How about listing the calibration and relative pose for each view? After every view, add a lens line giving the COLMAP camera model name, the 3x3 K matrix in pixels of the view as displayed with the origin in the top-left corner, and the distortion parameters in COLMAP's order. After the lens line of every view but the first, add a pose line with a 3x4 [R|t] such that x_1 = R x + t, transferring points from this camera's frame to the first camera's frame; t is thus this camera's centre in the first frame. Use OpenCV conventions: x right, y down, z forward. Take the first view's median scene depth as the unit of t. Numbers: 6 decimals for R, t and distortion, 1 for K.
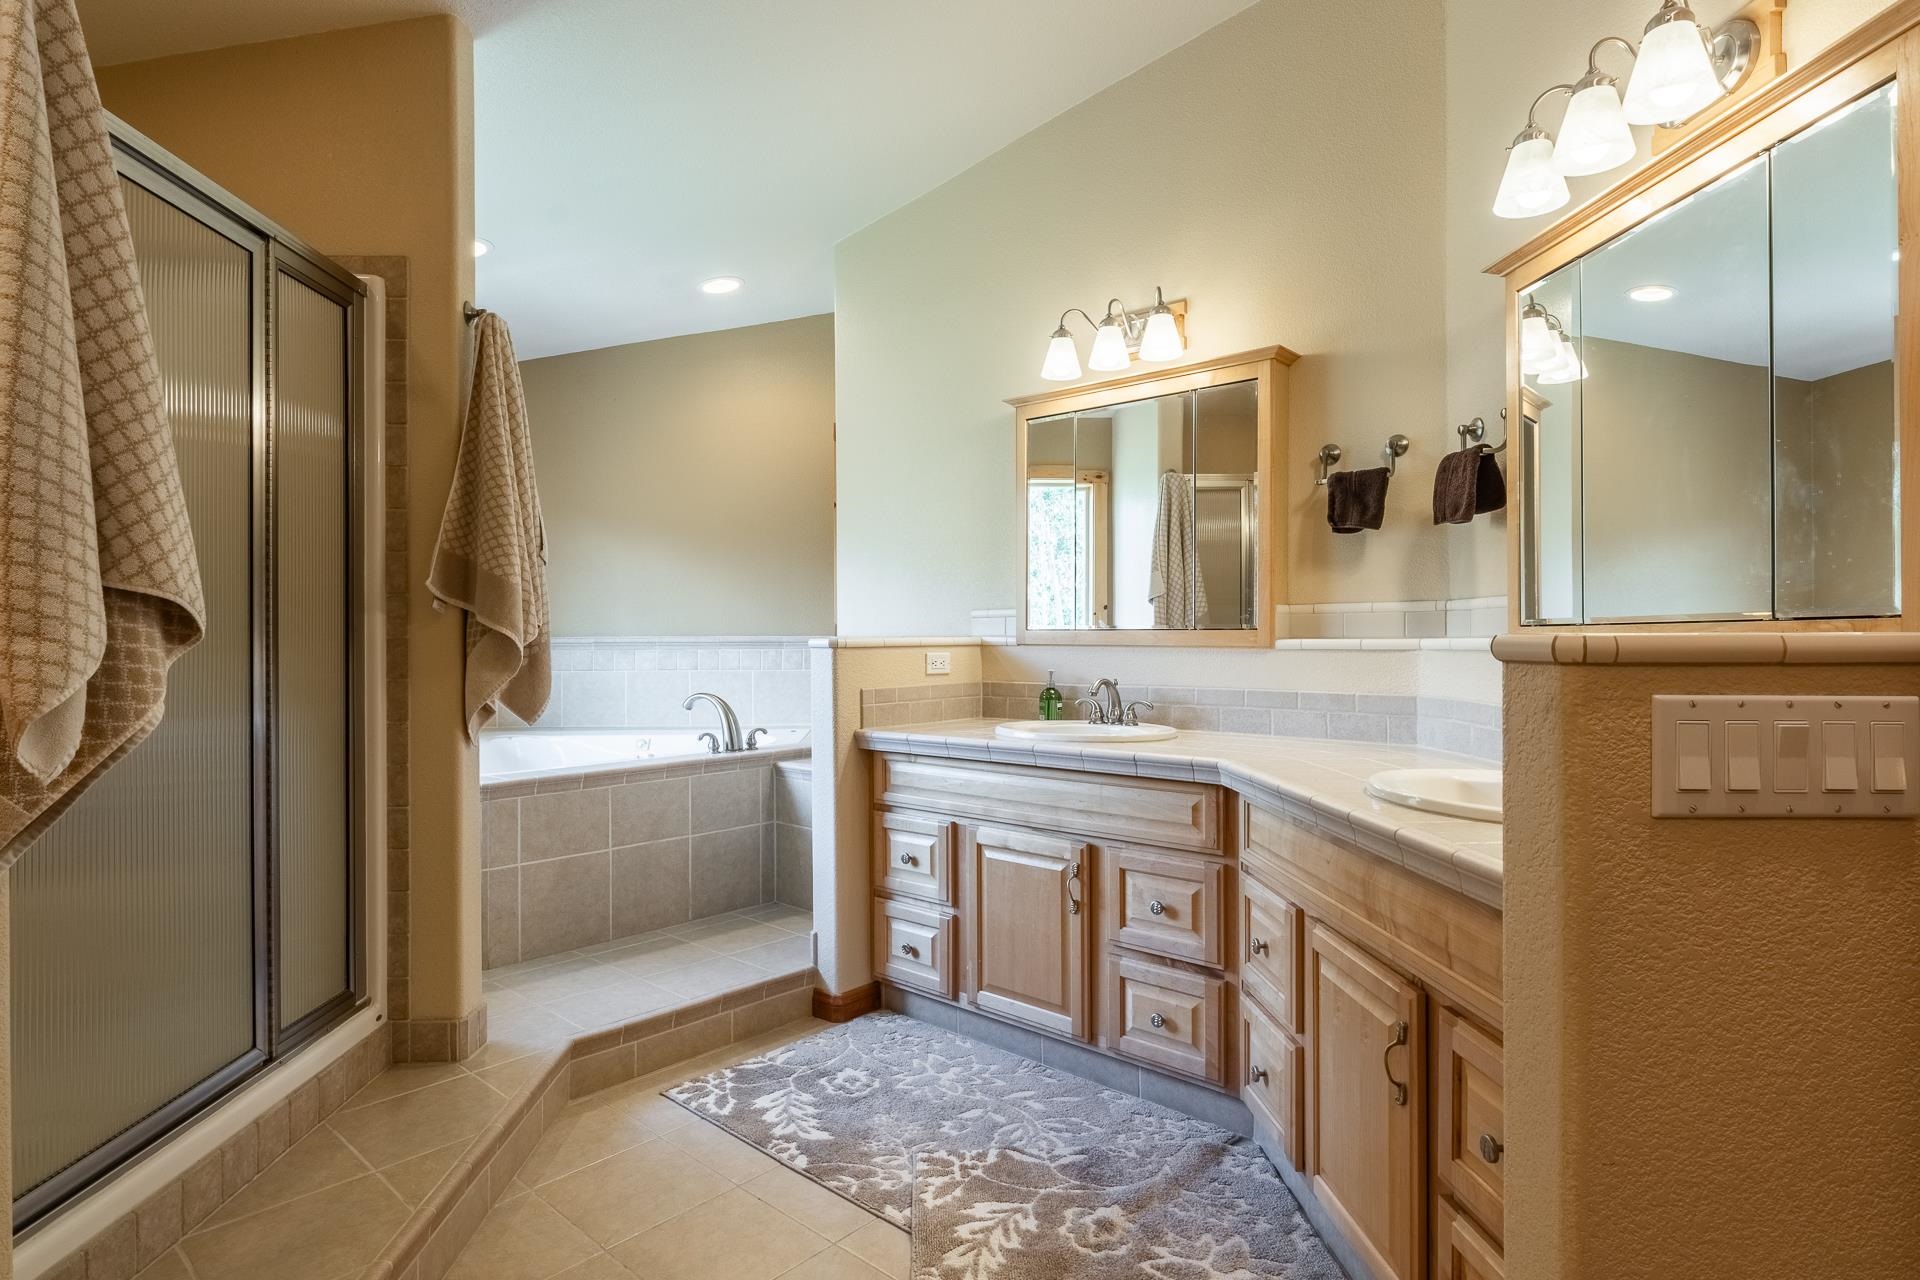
lens RADIAL K [[1010.4, 0, 962.6], [0, 1010.4, 639.3], [0, 0, 1]] dist [-0.002611, -0.000848]
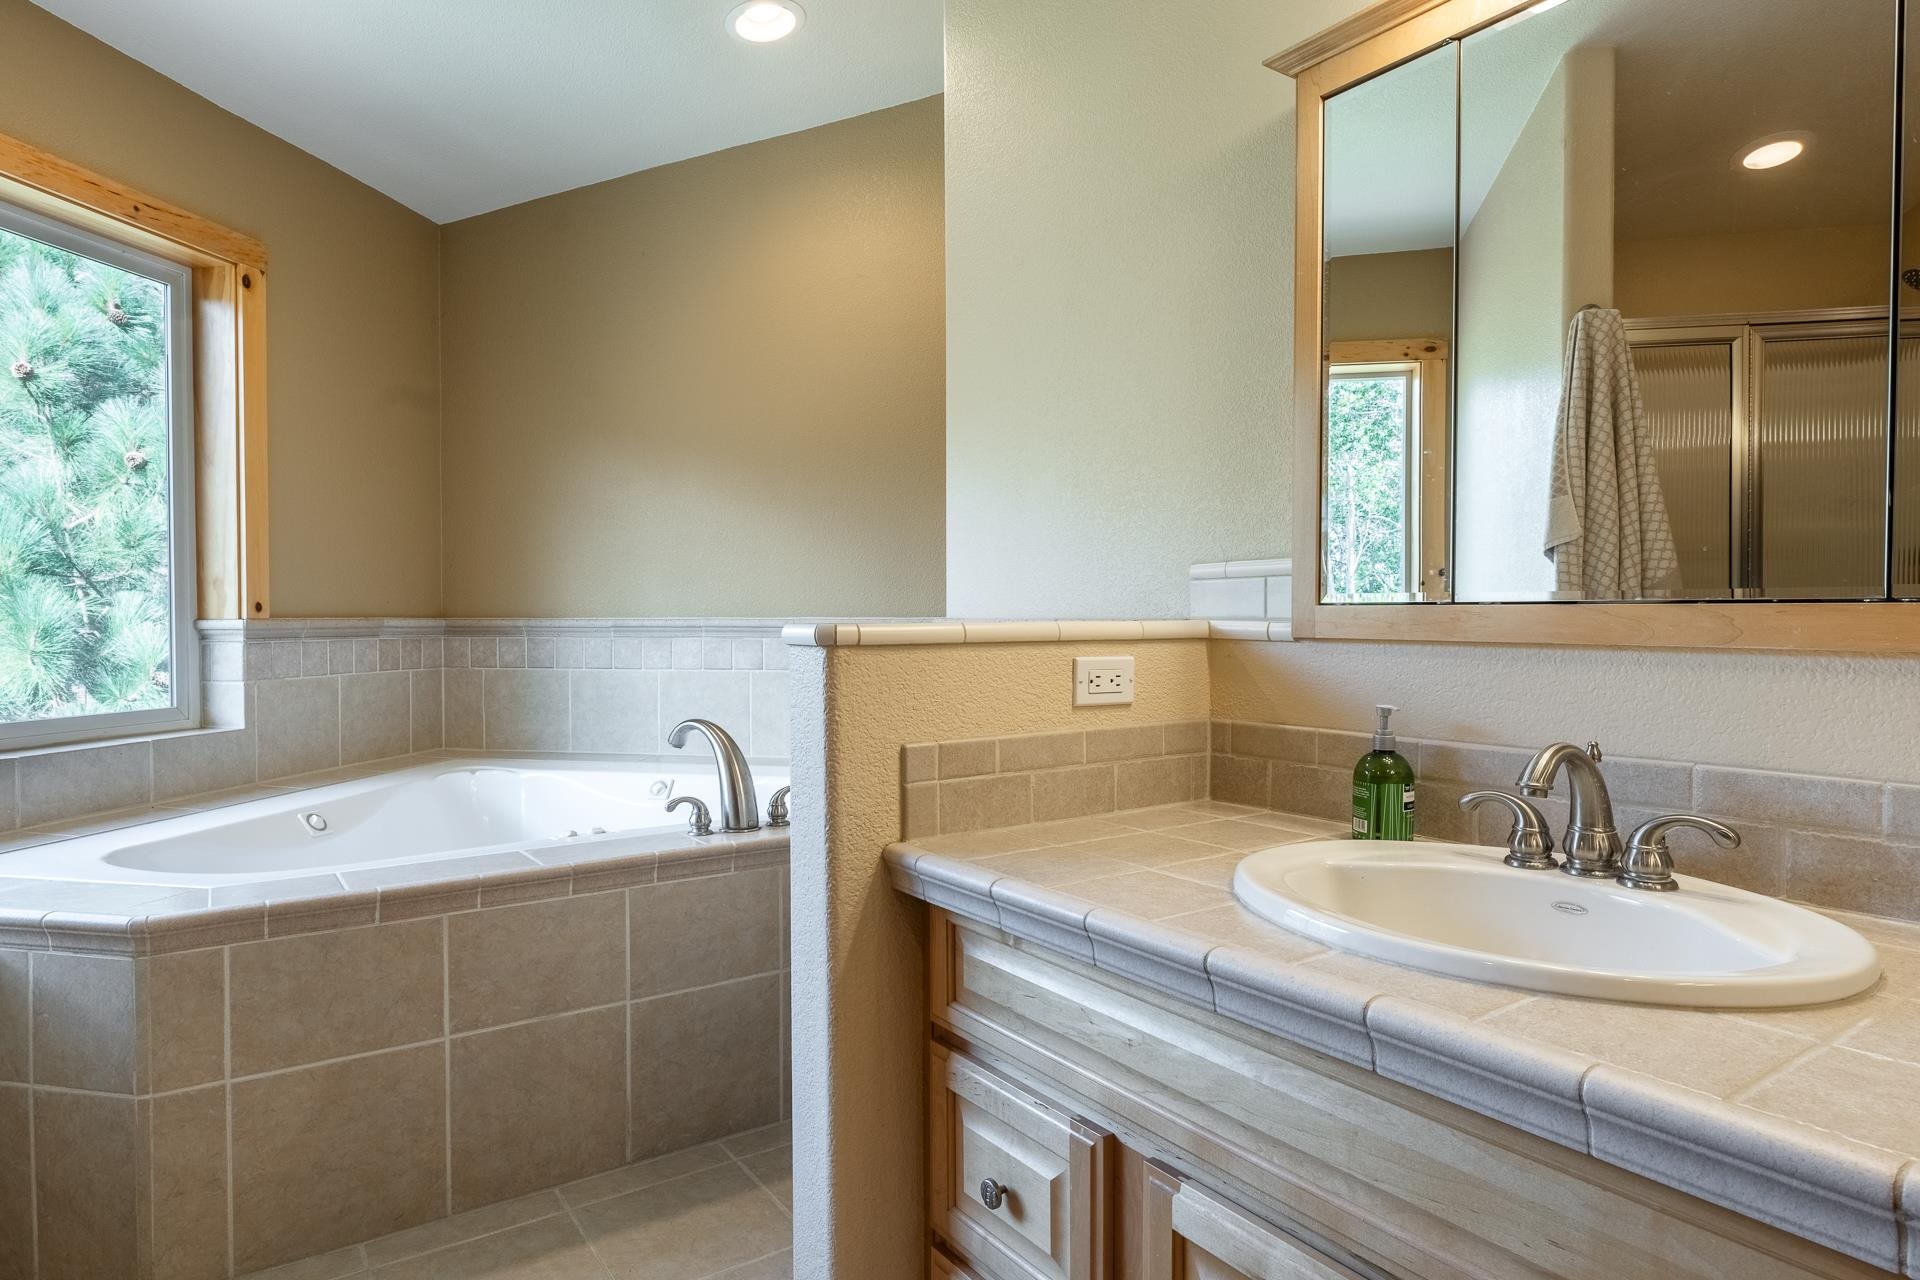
lens RADIAL K [[1099.8, 0, 946.0], [0, 1099.8, 643.4], [0, 0, 1]] dist [-0.008156, 0.001274]
pose [[0.972026, 0.008793, -0.234707, 0.021208], [-0.003989, 0.999773, 0.020934, -0.002017], [0.234838, -0.019412, 0.971841, 0.541539]]
